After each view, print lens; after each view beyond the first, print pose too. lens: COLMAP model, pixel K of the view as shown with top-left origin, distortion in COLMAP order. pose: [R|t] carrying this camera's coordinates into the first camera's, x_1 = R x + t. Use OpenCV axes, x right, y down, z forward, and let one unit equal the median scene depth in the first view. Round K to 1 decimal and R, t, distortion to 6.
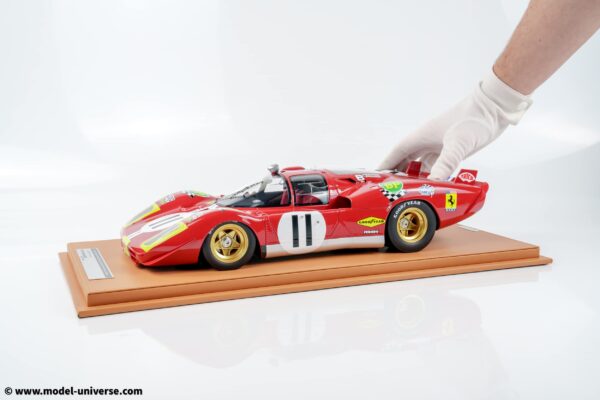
lens RADIAL K [[703.1, 0, 302.6], [0, 703.1, 201.9], [0, 0, 1]] dist [0.006971, 0.000000]
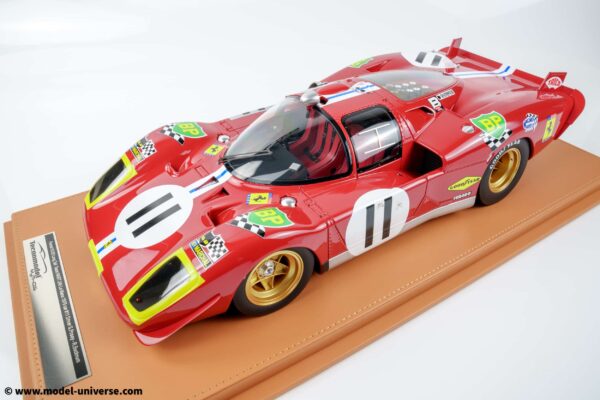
lens RADIAL K [[444.4, 0, 303.0], [0, 444.4, 171.8], [0, 0, 1]] dist [-0.076894, 0.008163]
pose [[0.985217, -0.095545, 0.142189, -0.115389], [0.026682, 0.905475, 0.423561, -0.165166], [-0.169218, -0.413506, 0.894639, 0.645410]]
